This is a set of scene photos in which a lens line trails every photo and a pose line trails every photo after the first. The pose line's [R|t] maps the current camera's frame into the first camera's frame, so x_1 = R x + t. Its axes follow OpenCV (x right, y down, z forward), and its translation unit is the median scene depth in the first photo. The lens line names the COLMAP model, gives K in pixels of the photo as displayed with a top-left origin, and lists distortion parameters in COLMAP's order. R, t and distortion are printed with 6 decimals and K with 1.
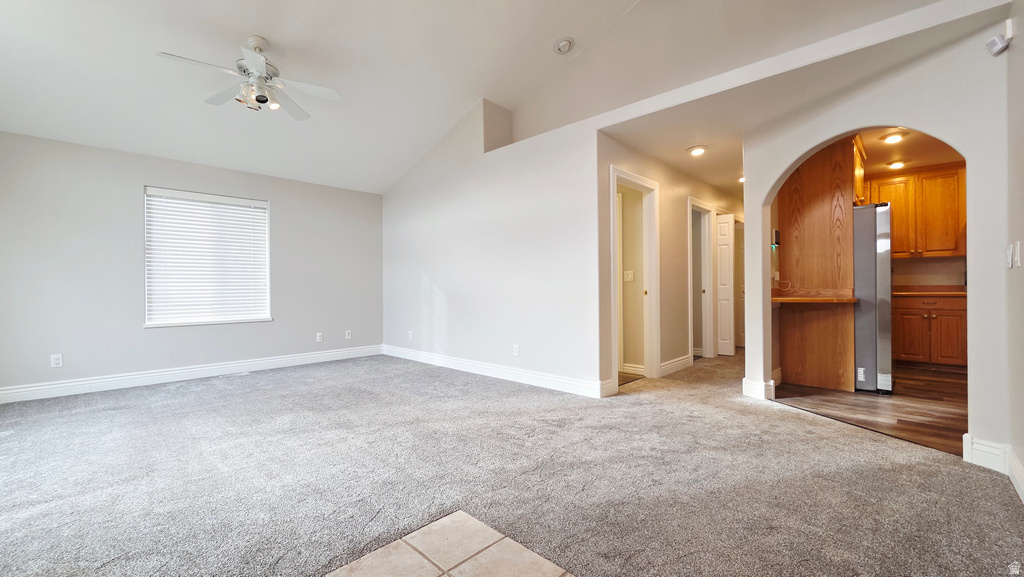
lens RADIAL K [[418.9, 0, 512.0], [0, 418.9, 288.5], [0, 0, 1]] dist [-0.000552, -0.000476]
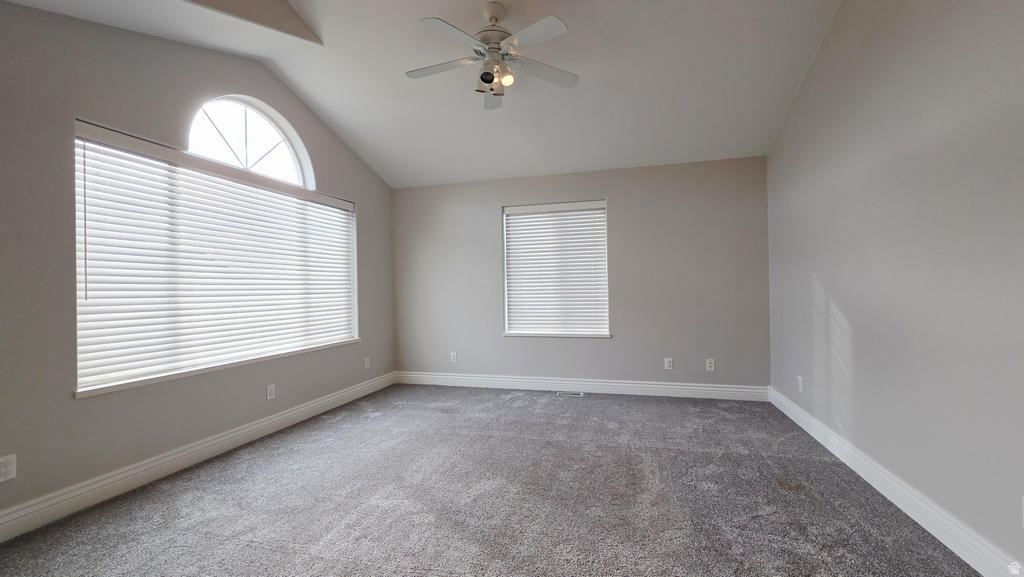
lens RADIAL K [[420.6, 0, 512.0], [0, 420.6, 288.5], [0, 0, 1]] dist [-0.005088, -0.000757]
pose [[0.475651, -0.000261, -0.879634, 0.089891], [0.008419, 0.999956, 0.004255, -0.029878], [0.879594, -0.009430, 0.475632, 0.417505]]
